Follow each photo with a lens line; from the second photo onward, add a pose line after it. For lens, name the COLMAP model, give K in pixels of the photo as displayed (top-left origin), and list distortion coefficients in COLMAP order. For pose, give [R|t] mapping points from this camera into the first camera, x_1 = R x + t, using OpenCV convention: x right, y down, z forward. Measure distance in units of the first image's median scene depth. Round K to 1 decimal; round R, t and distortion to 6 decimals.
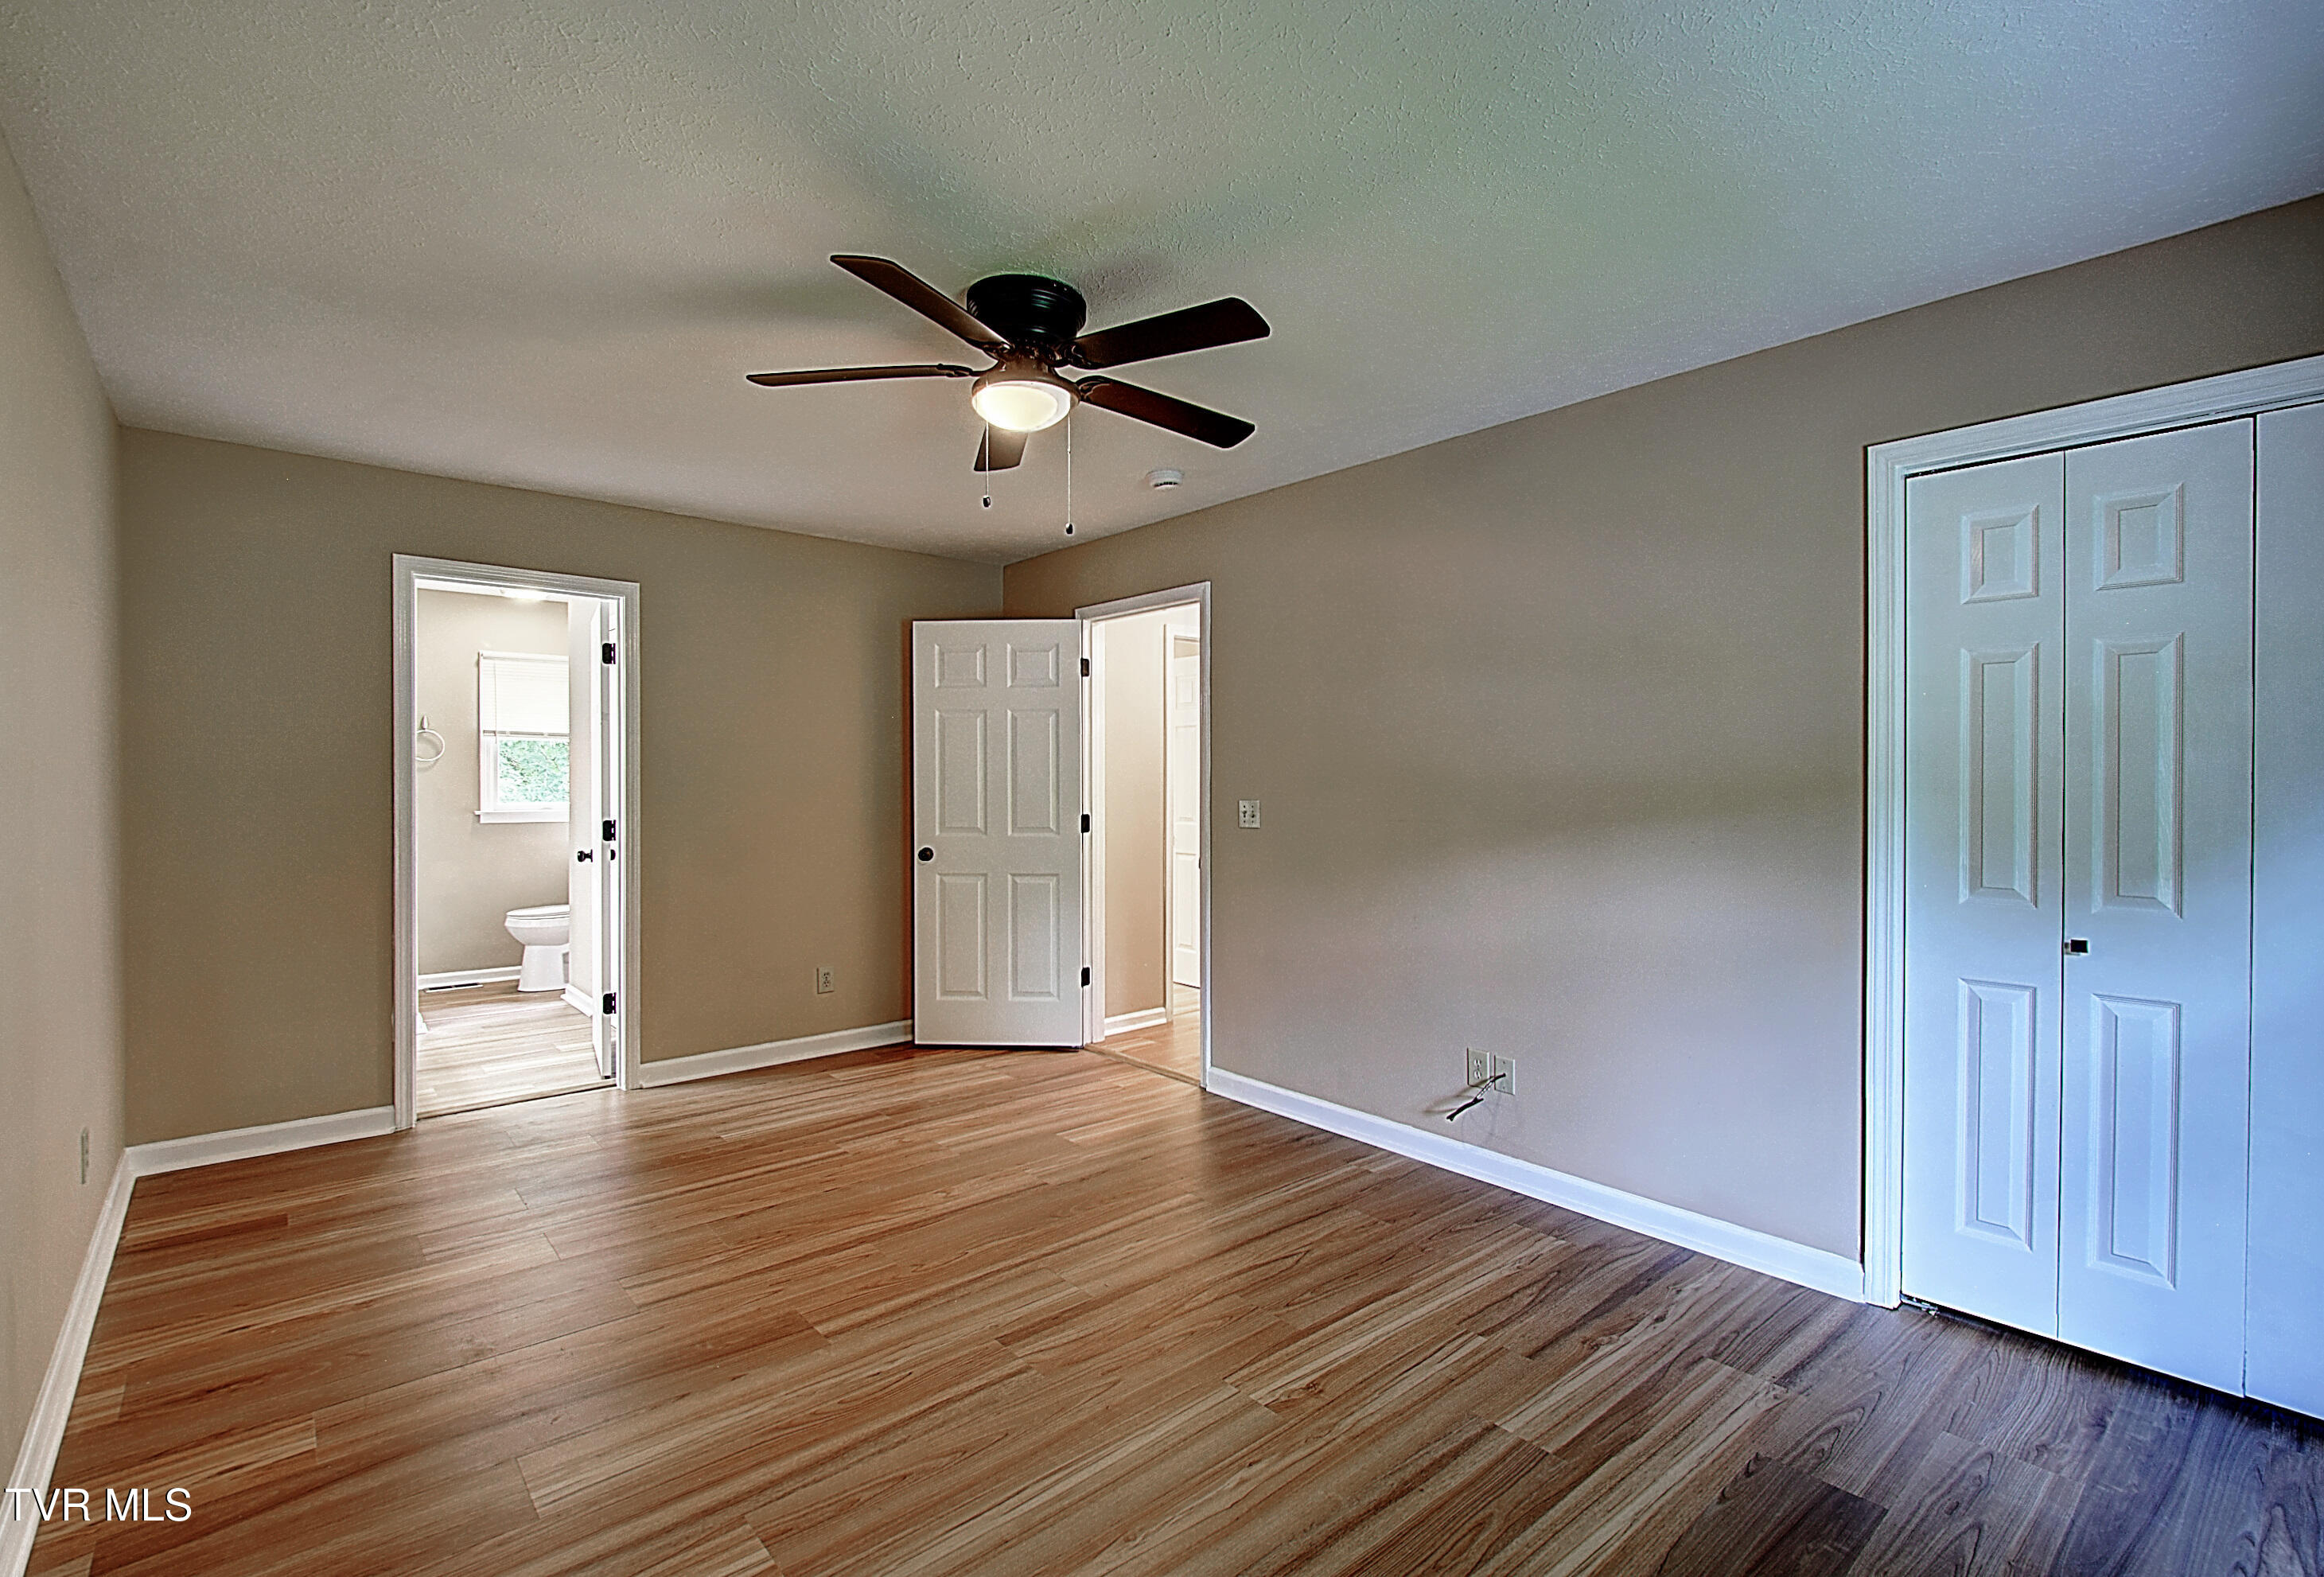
lens RADIAL K [[1050.5, 0, 1157.8], [0, 1050.5, 790.3], [0, 0, 1]] dist [0.000822, -0.001108]
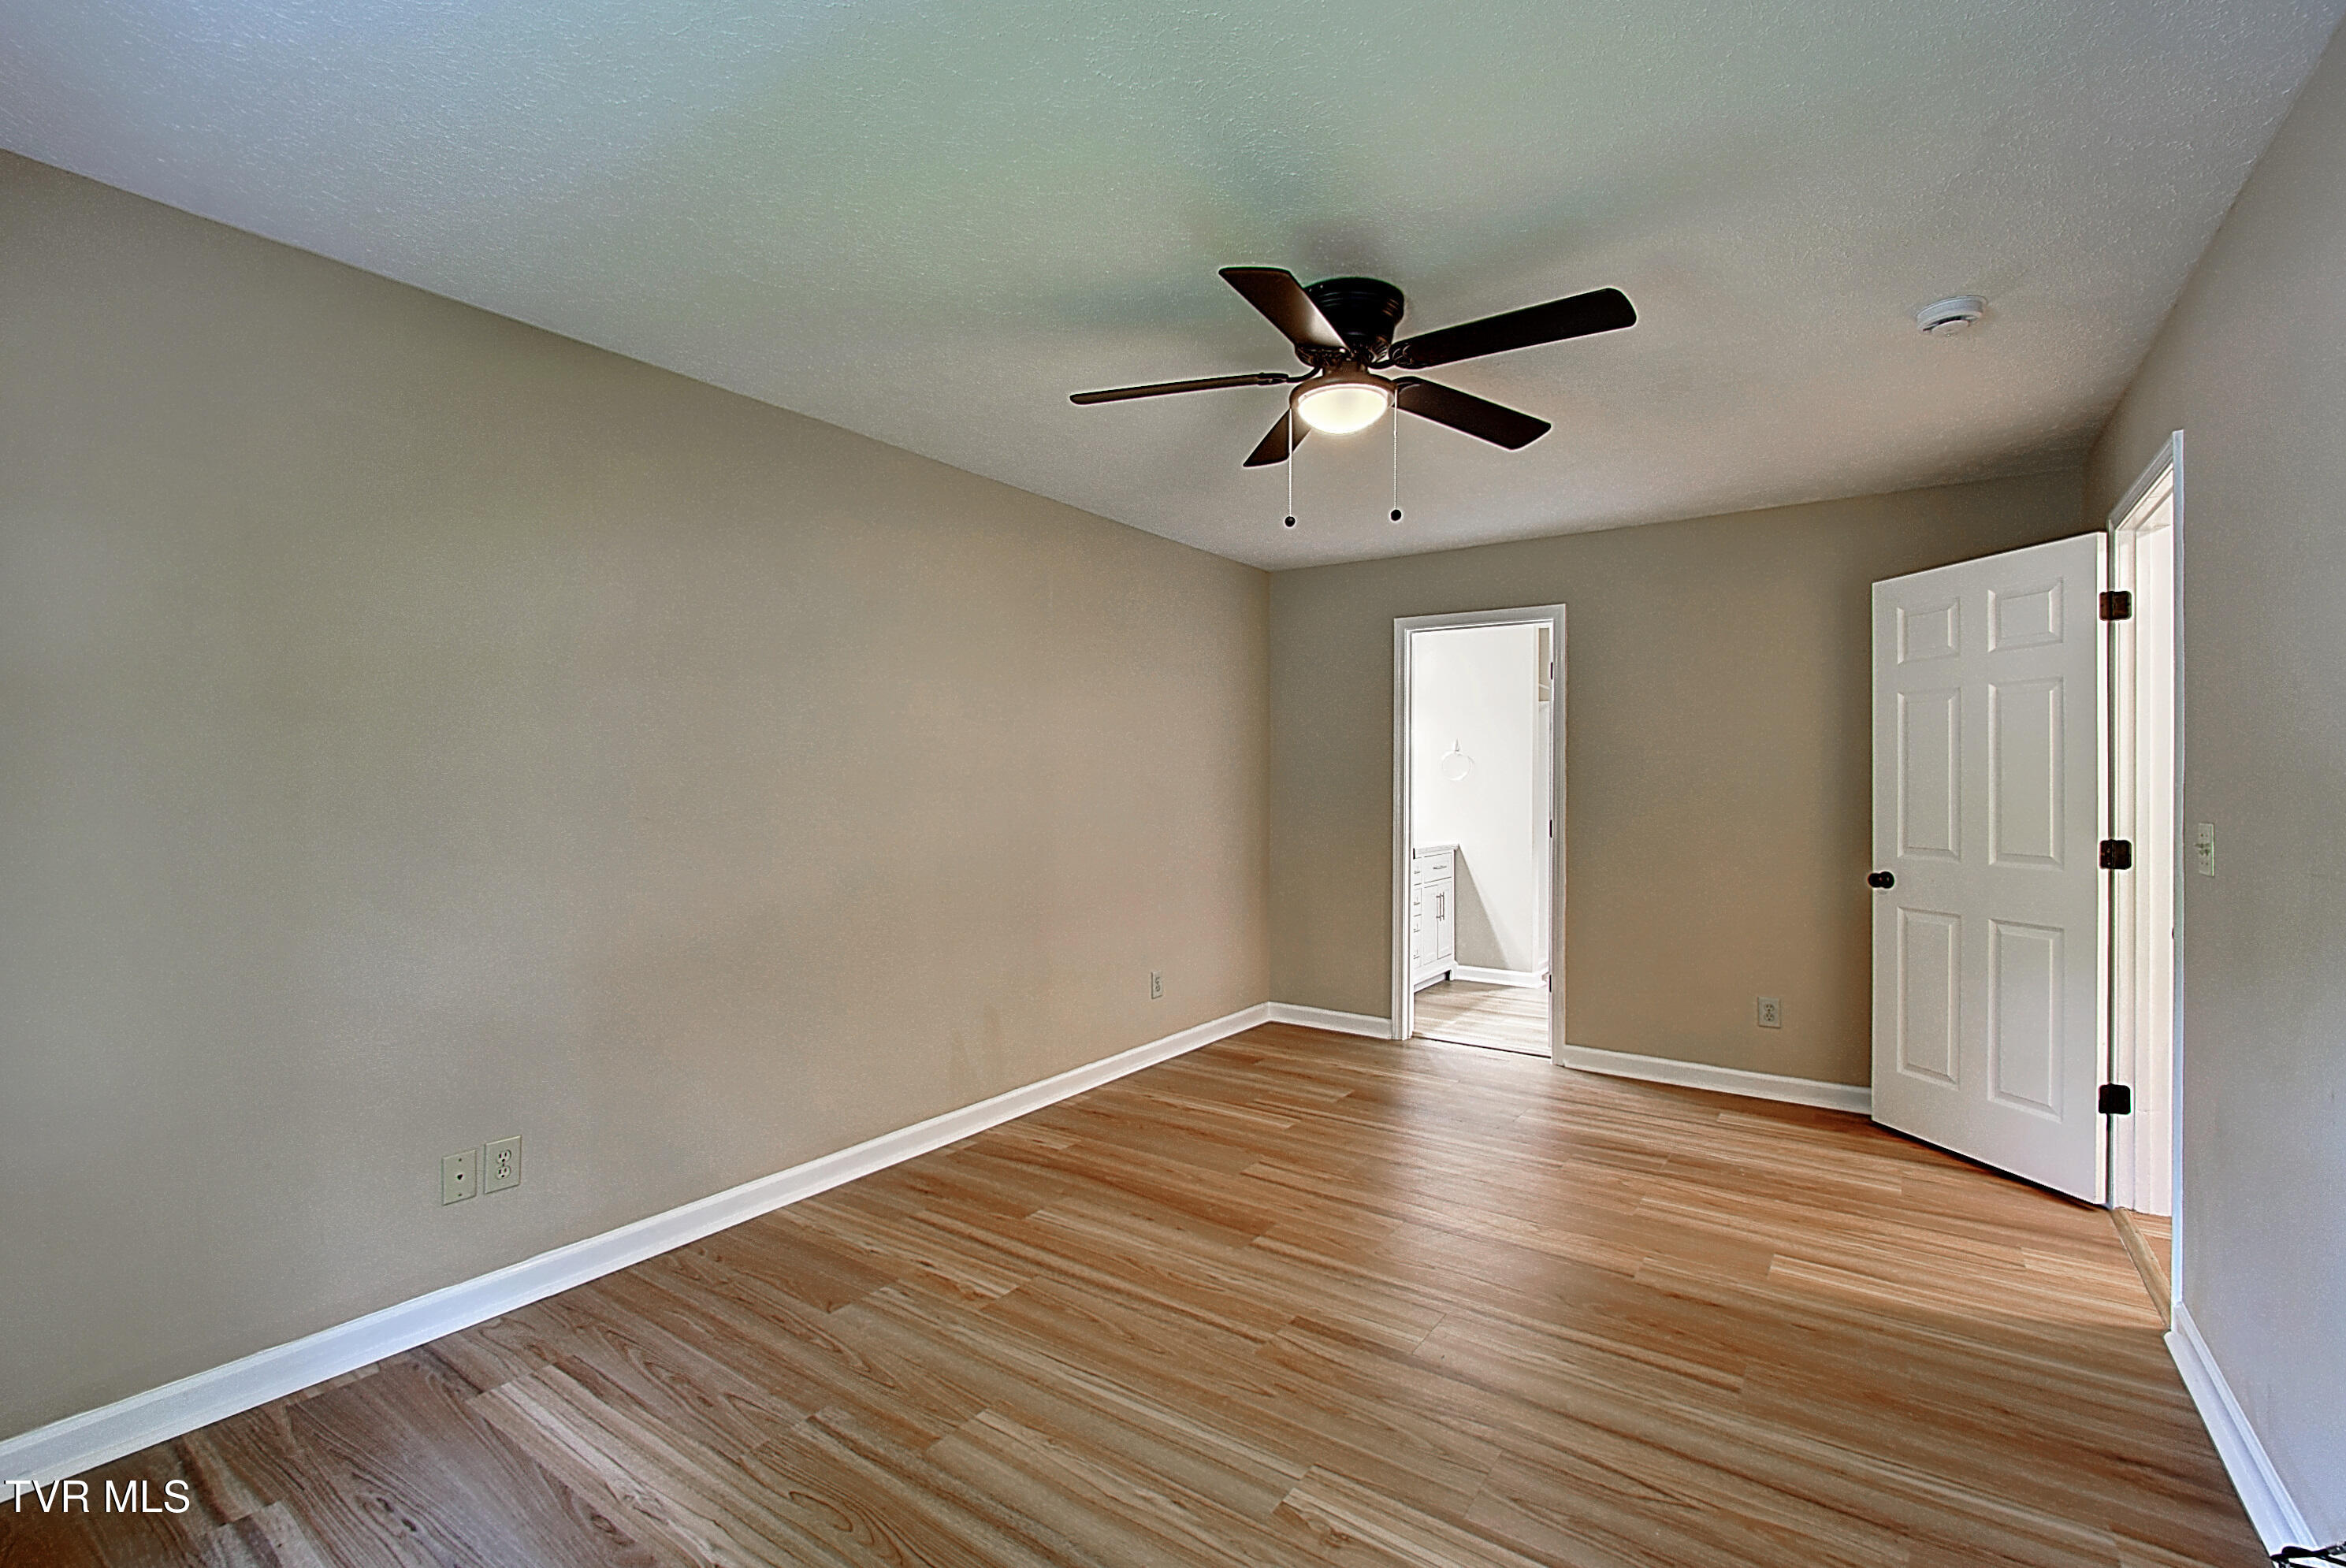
lens RADIAL K [[1028.7, 0, 1169.8], [0, 1028.7, 786.3], [0, 0, 1]] dist [0.002415, -0.001135]
pose [[0.239279, 0.003960, -0.970943, 0.457900], [-0.013039, 0.999915, 0.000865, -0.002910], [0.970863, 0.012453, 0.239311, 0.353877]]
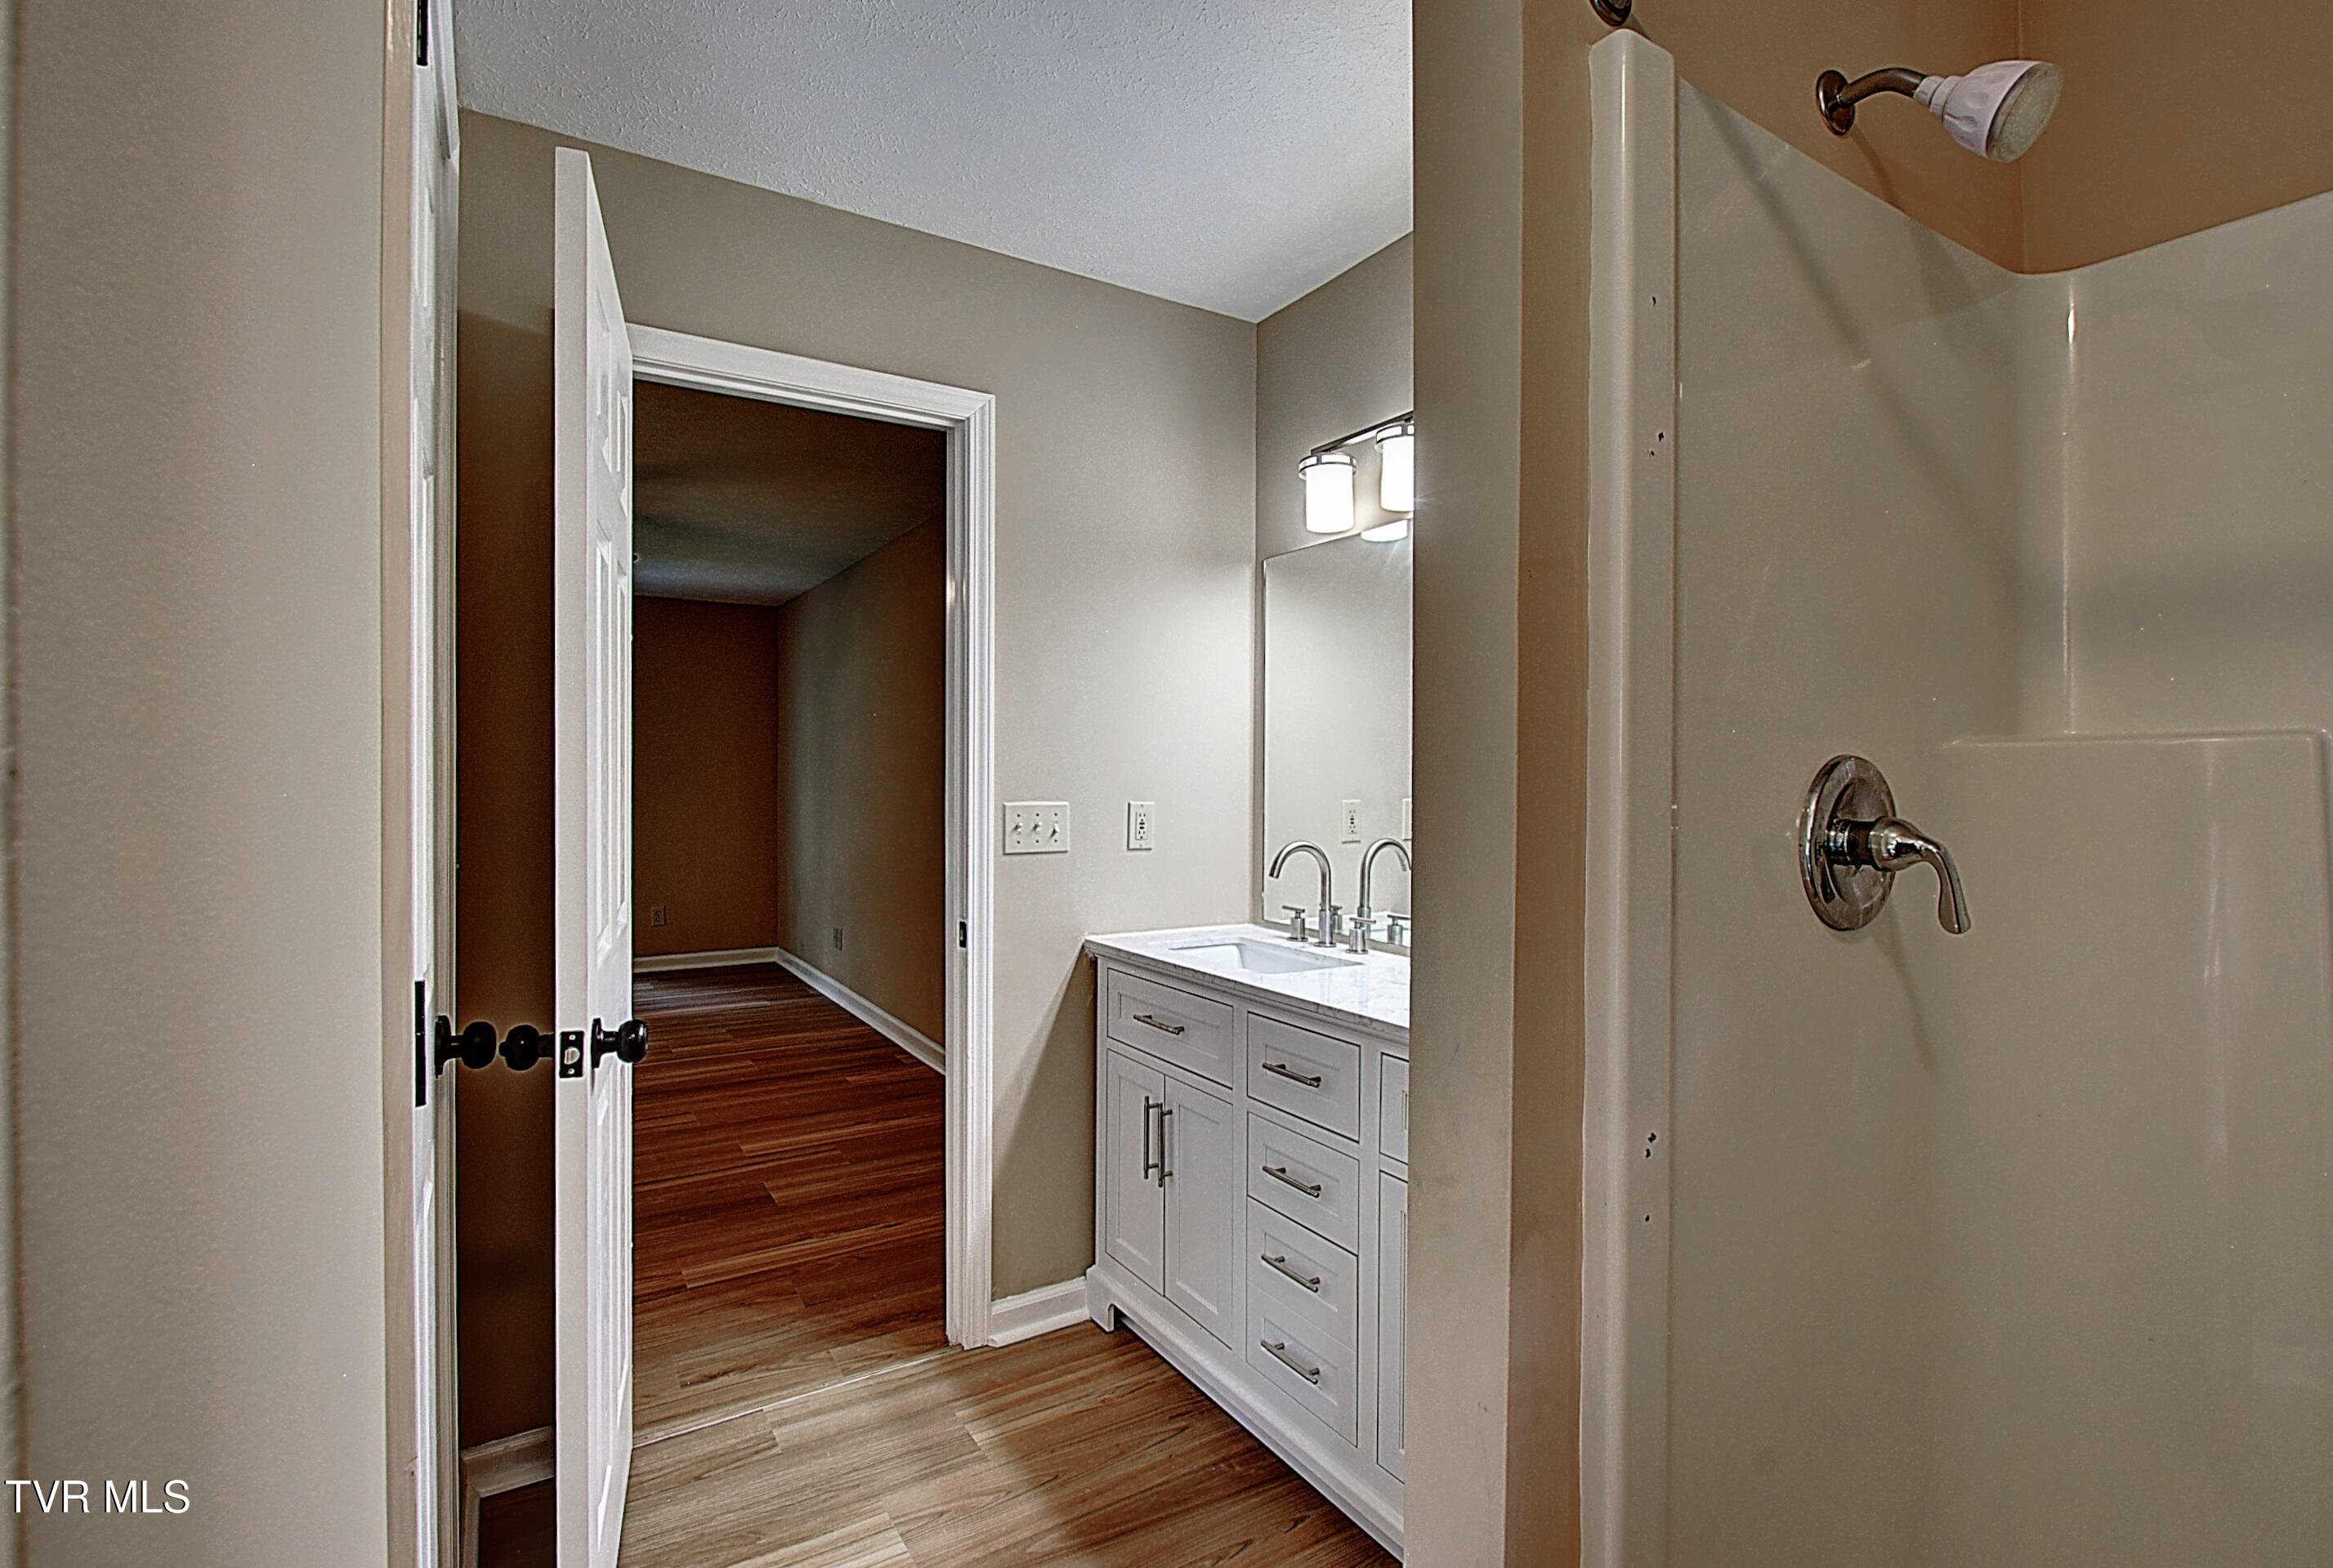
lens RADIAL K [[1023.0, 0, 1166.9], [0, 1023.0, 796.1], [0, 0, 1]] dist [0.002415, -0.001135]
pose [[-0.987626, 0.003191, 0.156793, -0.843667], [0.004249, 0.999970, 0.006414, 0.012446], [-0.156768, 0.007001, -0.987611, 1.413367]]
